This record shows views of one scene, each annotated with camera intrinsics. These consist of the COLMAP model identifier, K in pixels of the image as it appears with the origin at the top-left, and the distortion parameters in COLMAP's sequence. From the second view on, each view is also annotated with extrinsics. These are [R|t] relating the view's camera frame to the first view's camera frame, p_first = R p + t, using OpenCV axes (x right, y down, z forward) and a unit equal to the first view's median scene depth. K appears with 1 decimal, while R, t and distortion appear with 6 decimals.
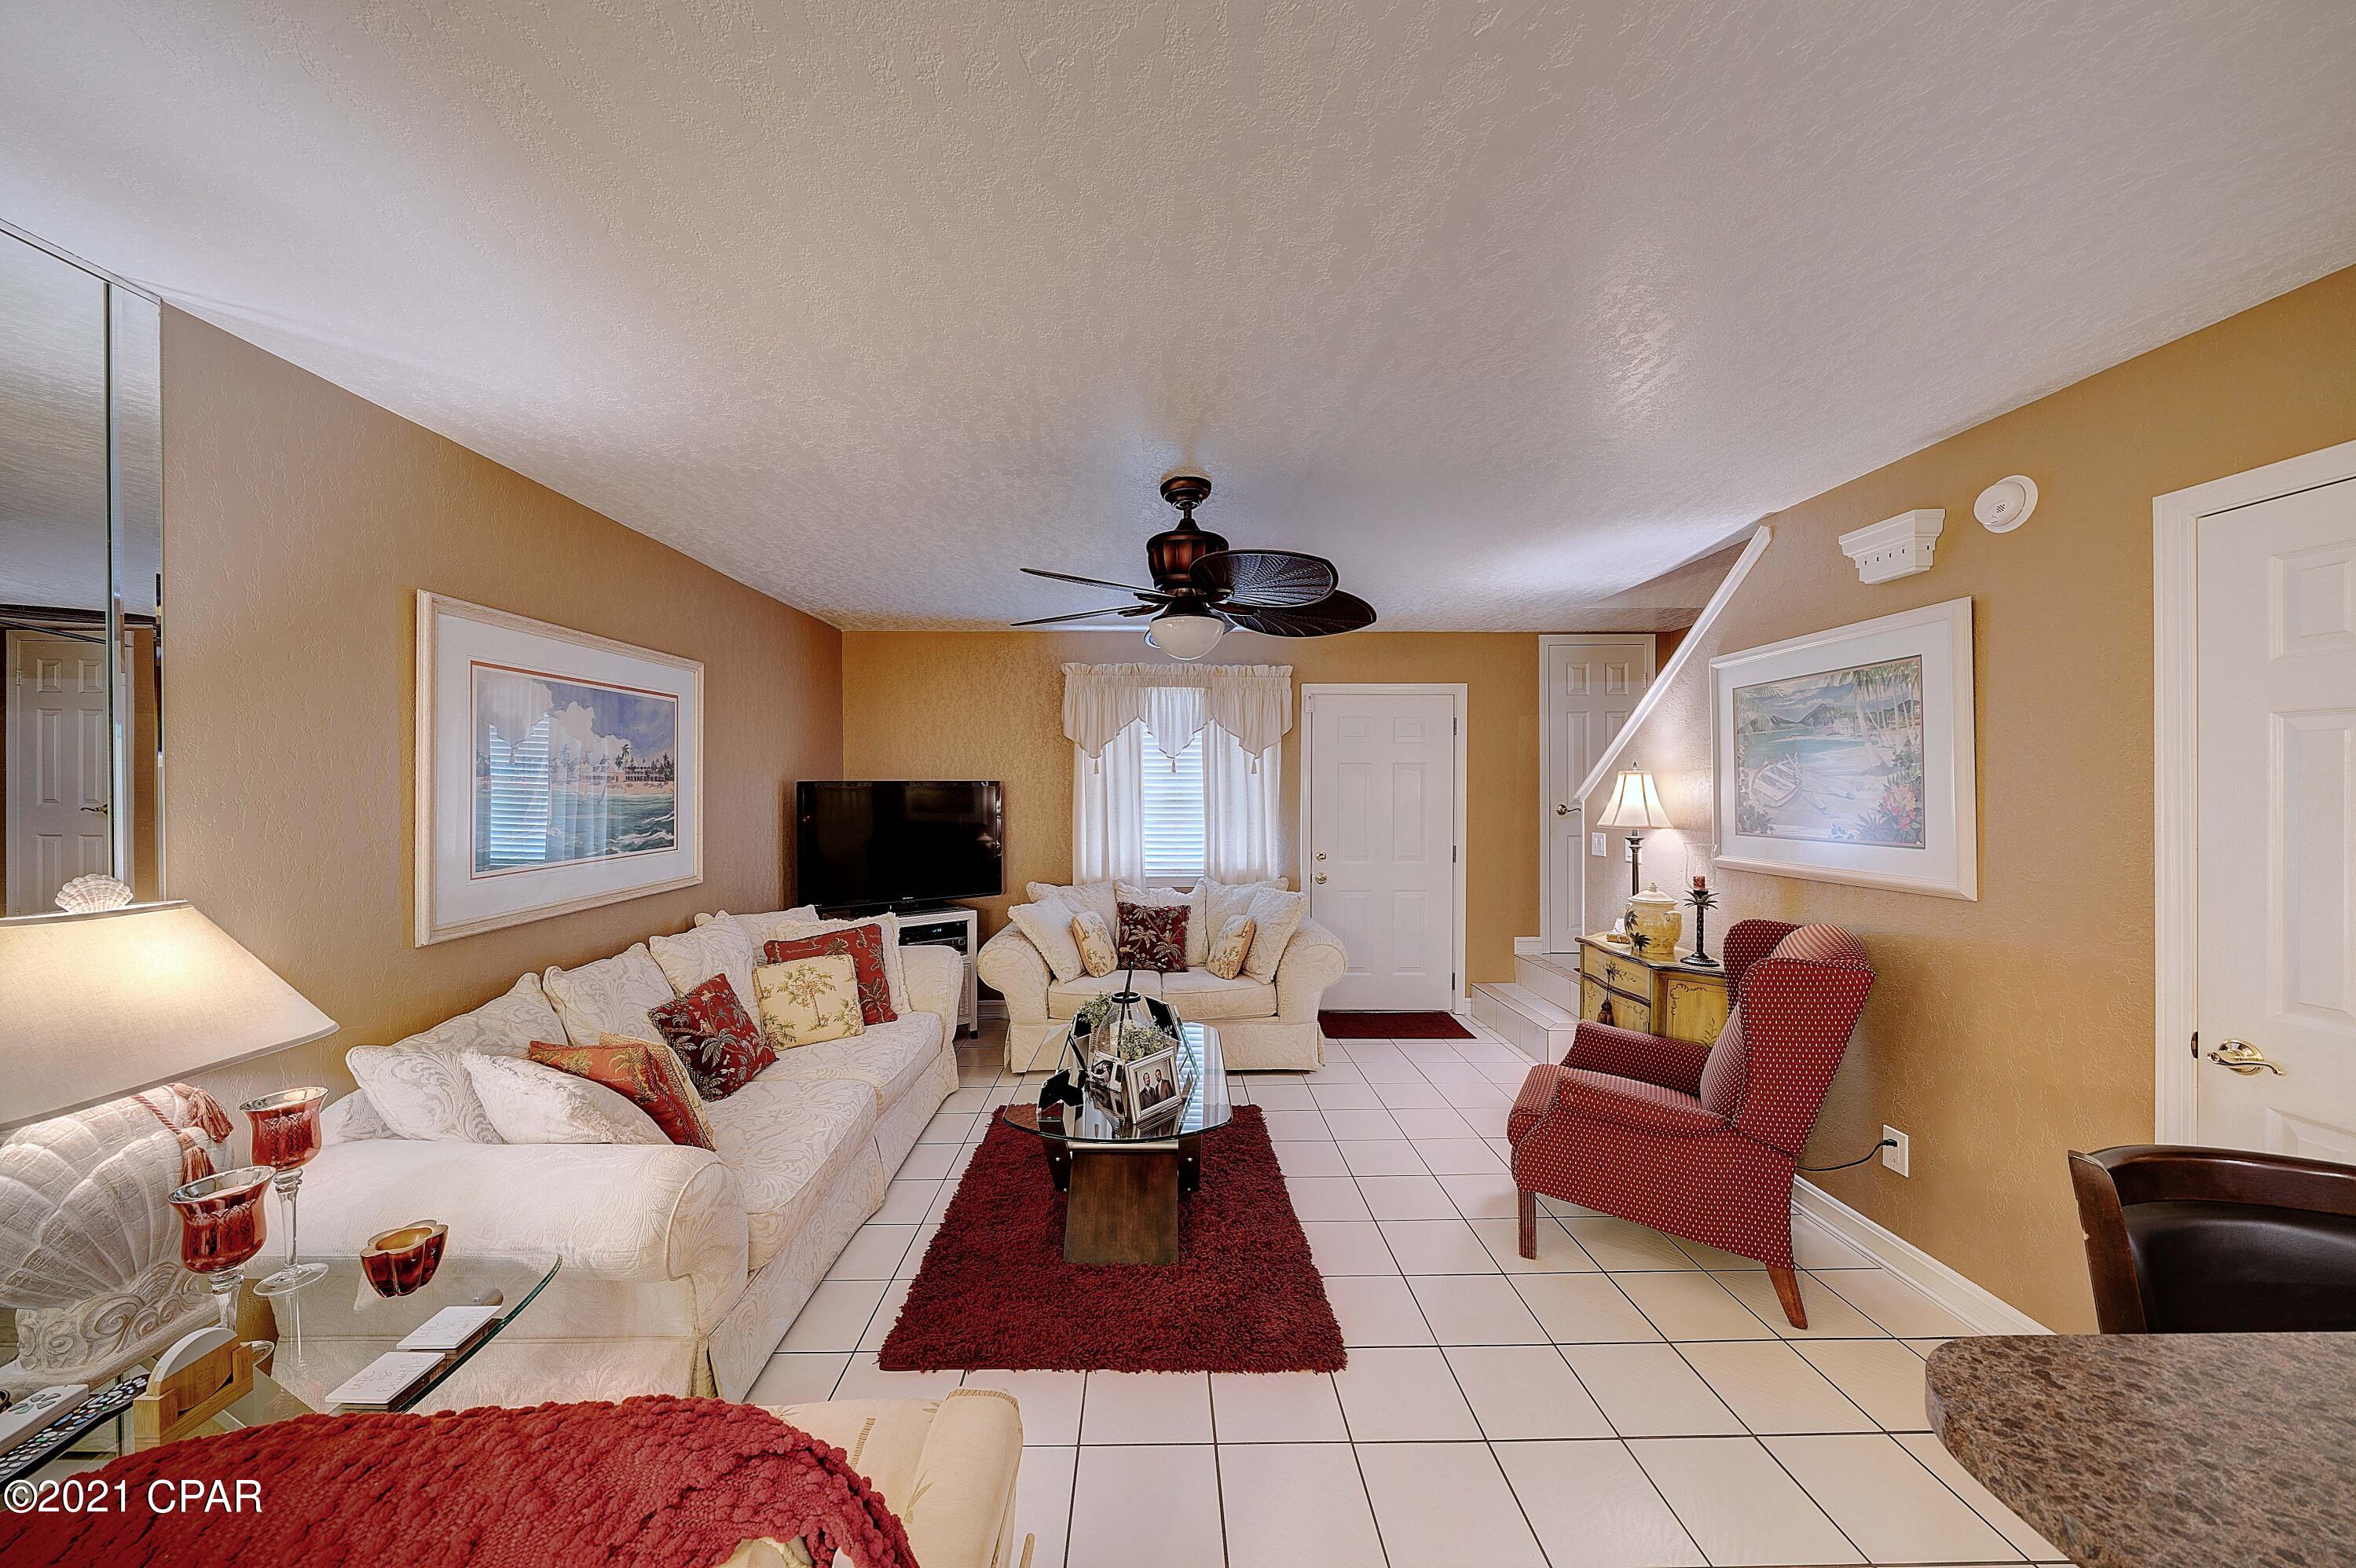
lens RADIAL K [[811.2, 0, 1166.9], [0, 811.2, 788.1], [0, 0, 1]] dist [-0.002948, 0.000030]
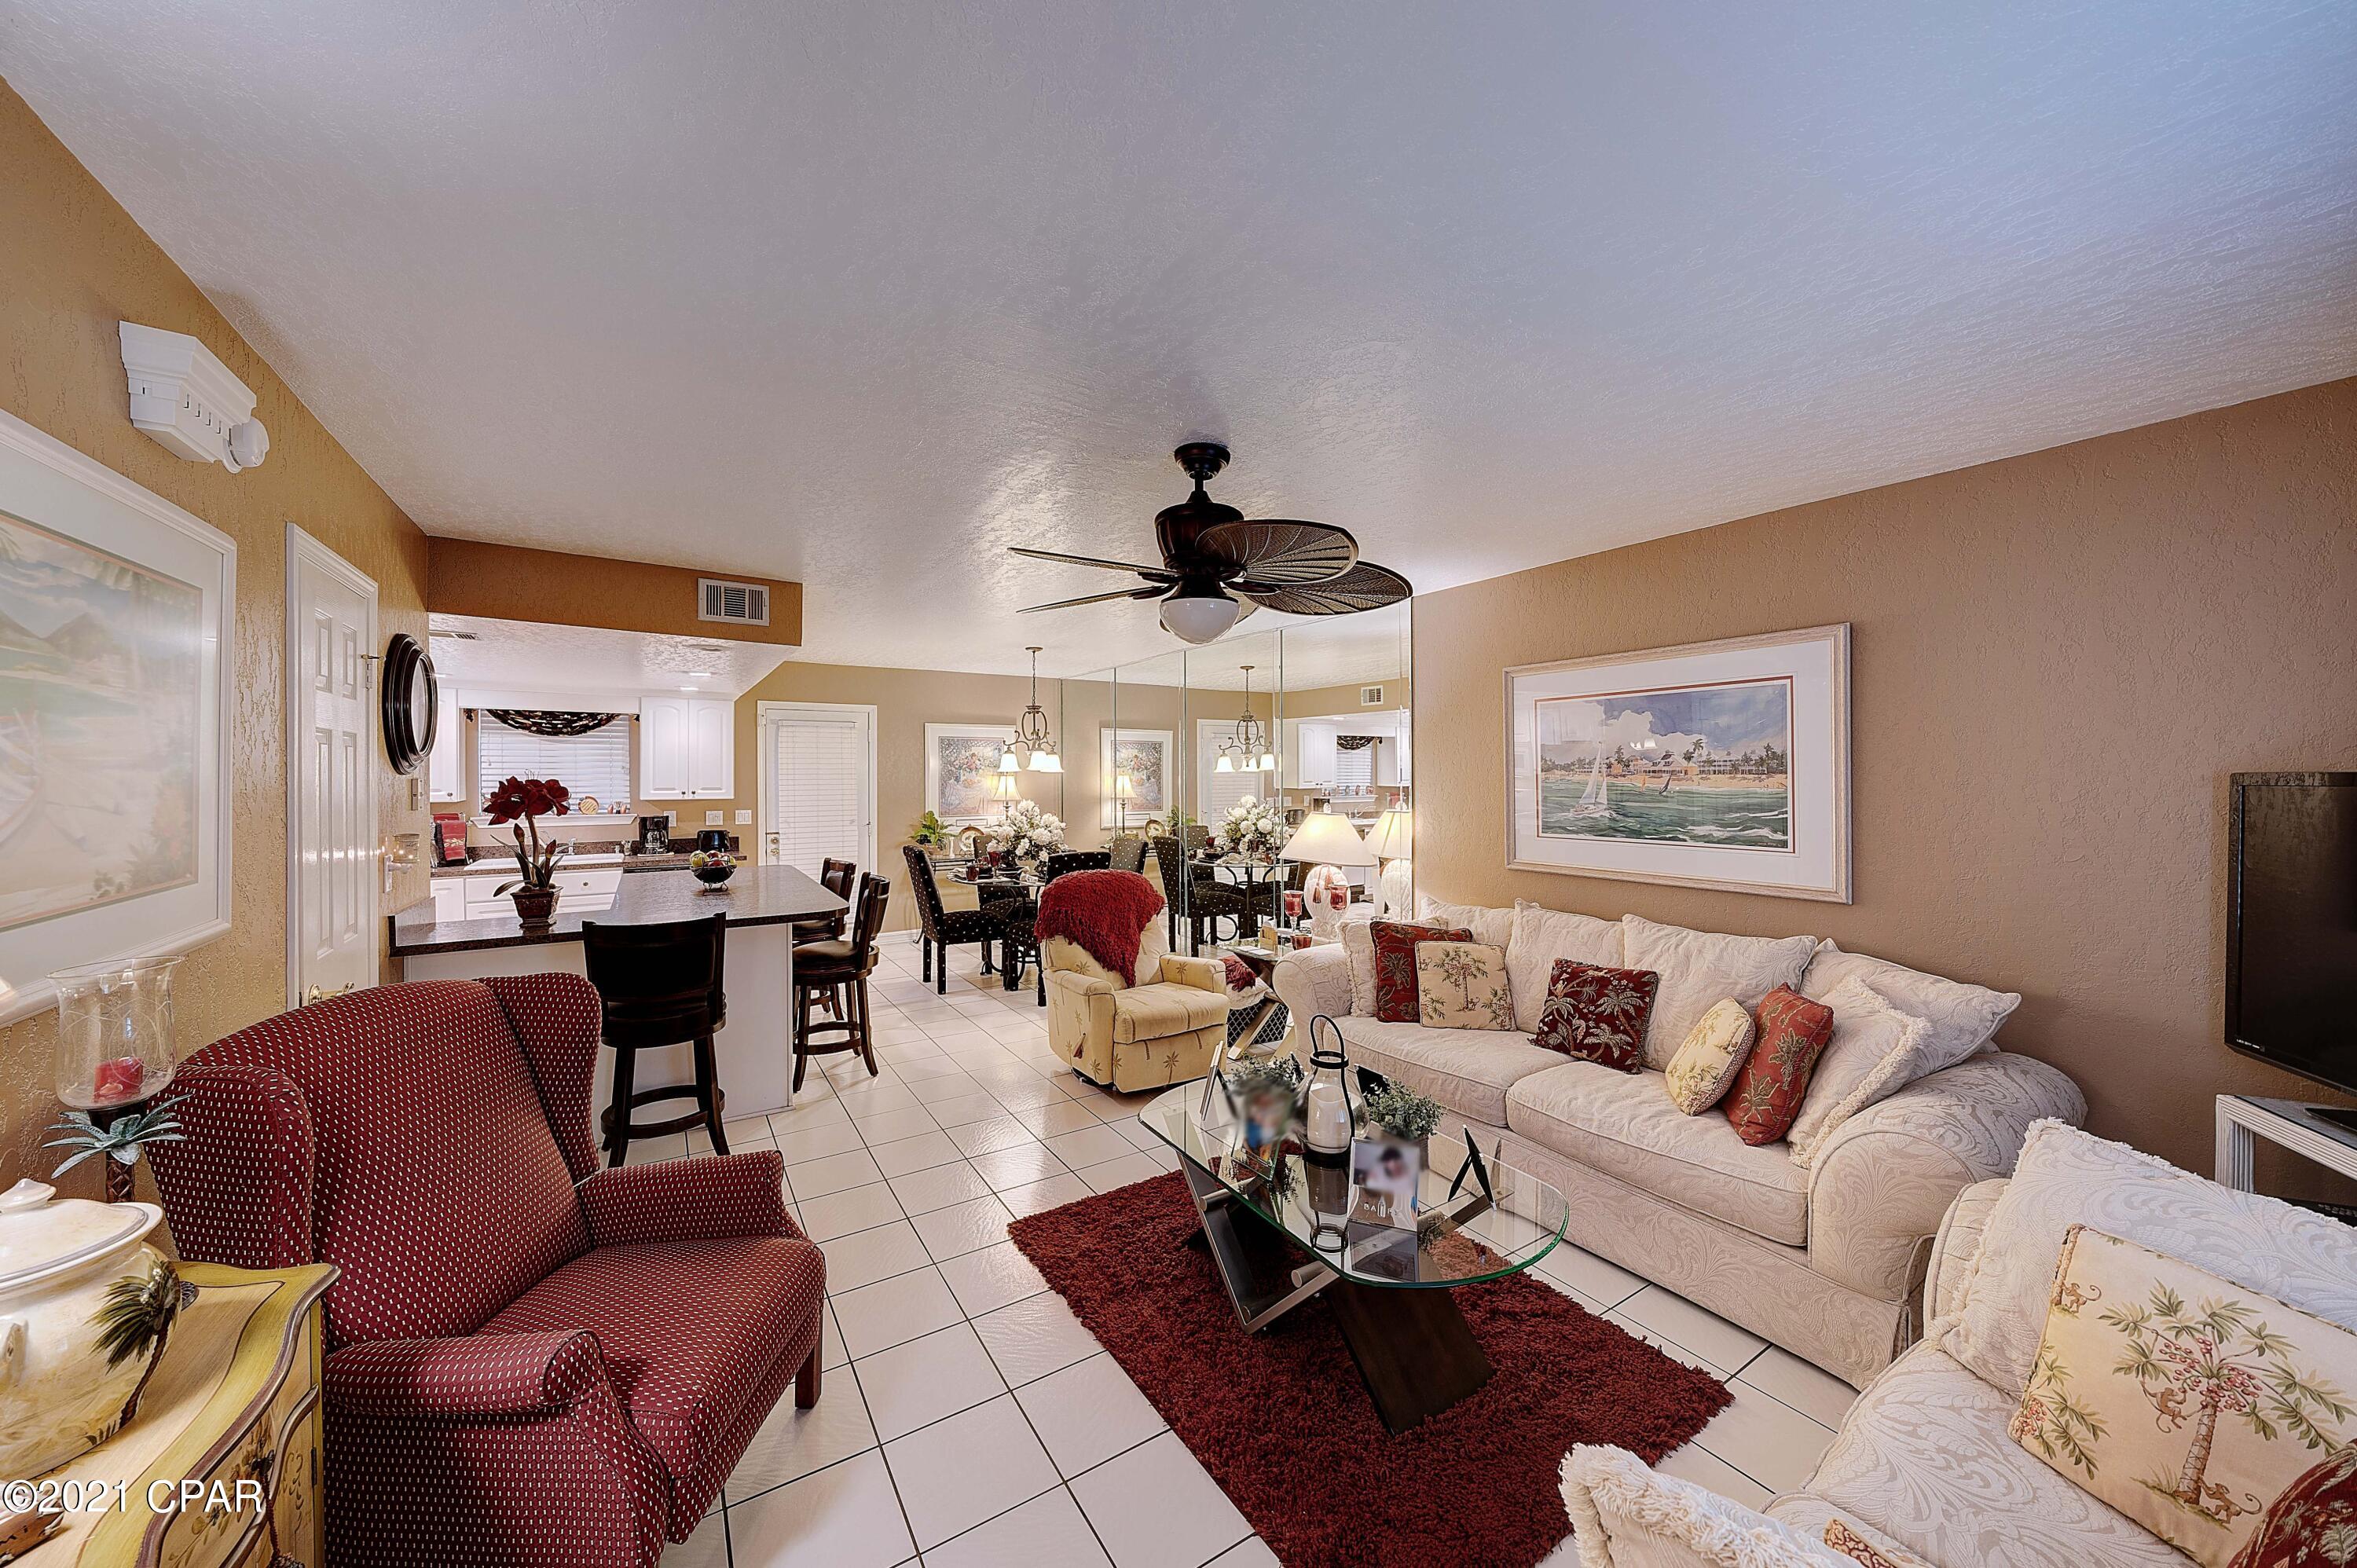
lens RADIAL K [[823.4, 0, 1170.3], [0, 823.4, 774.1], [0, 0, 1]] dist [0.000394, 0.000028]
pose [[-0.851808, 0.001558, -0.523852, 0.461366], [-0.000419, 0.999993, 0.003654, -0.012566], [0.523854, 0.003332, -0.851801, 1.520571]]
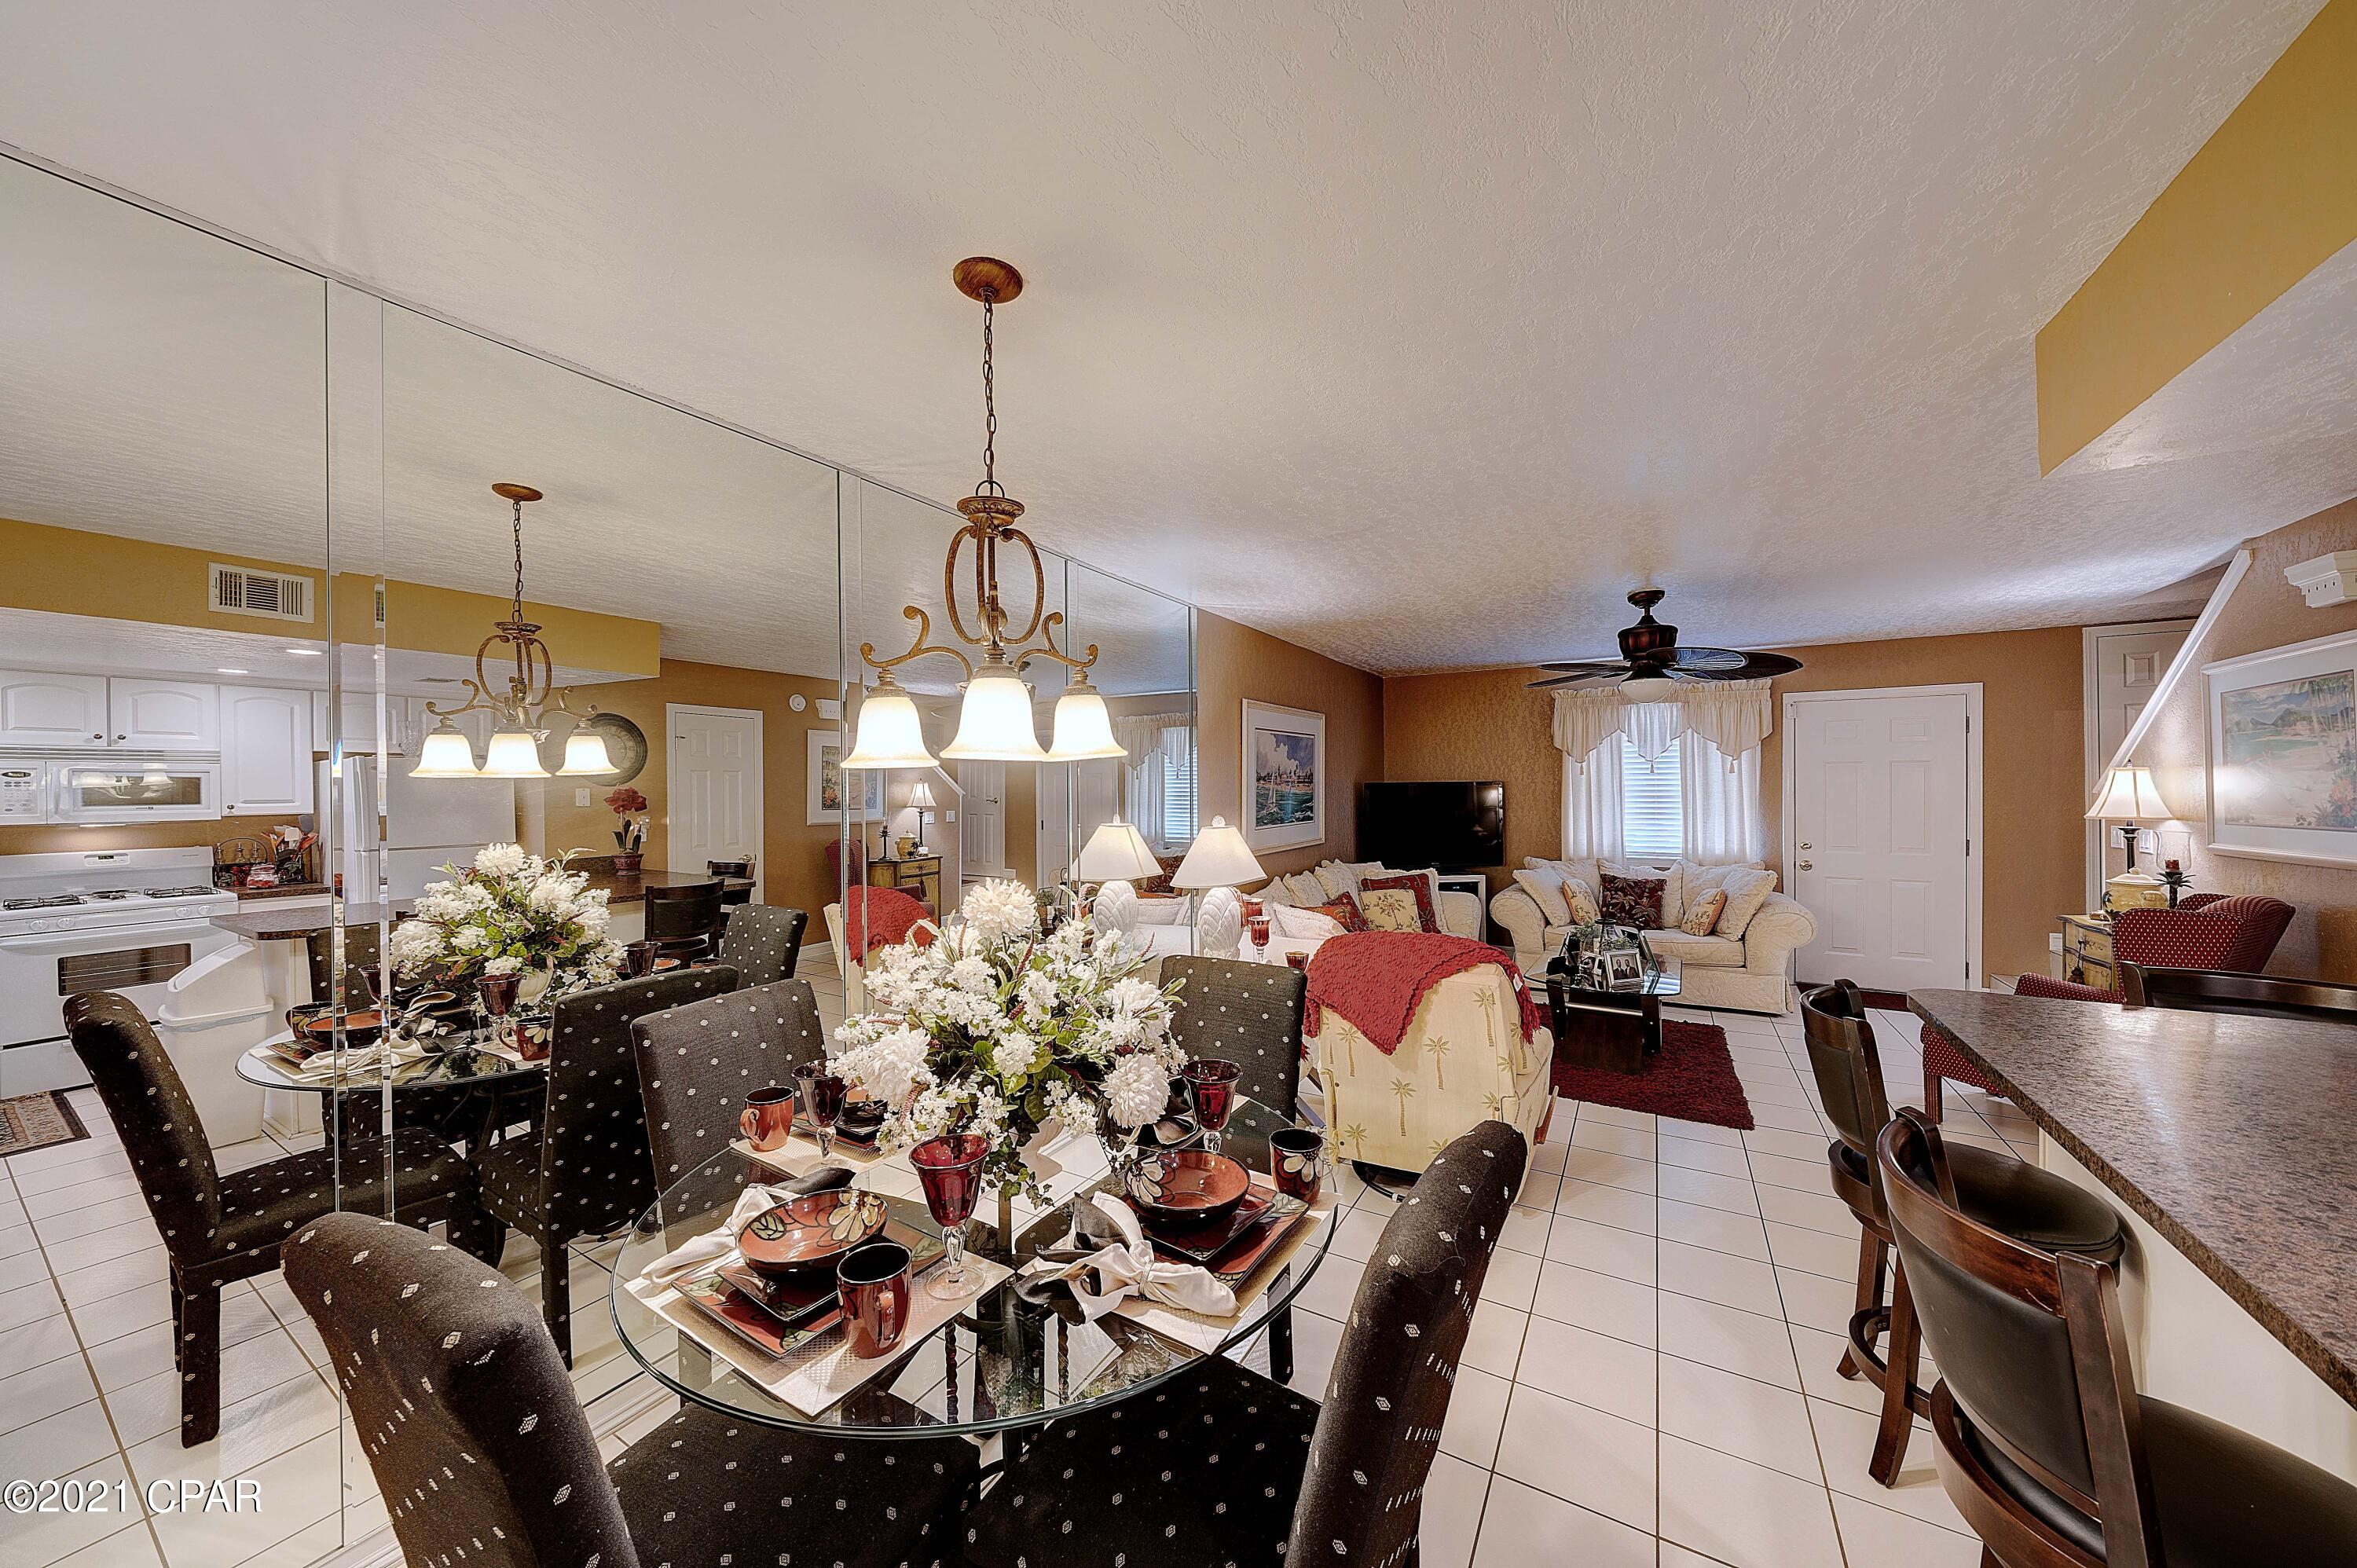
lens RADIAL K [[811.5, 0, 1167.4], [0, 811.5, 788.1], [0, 0, 1]] dist [-0.002948, 0.000030]
pose [[0.848984, -0.004385, -0.528401, 0.055734], [0.004582, 0.999989, -0.000937, 0.002476], [0.528399, -0.001625, 0.848995, -0.712035]]
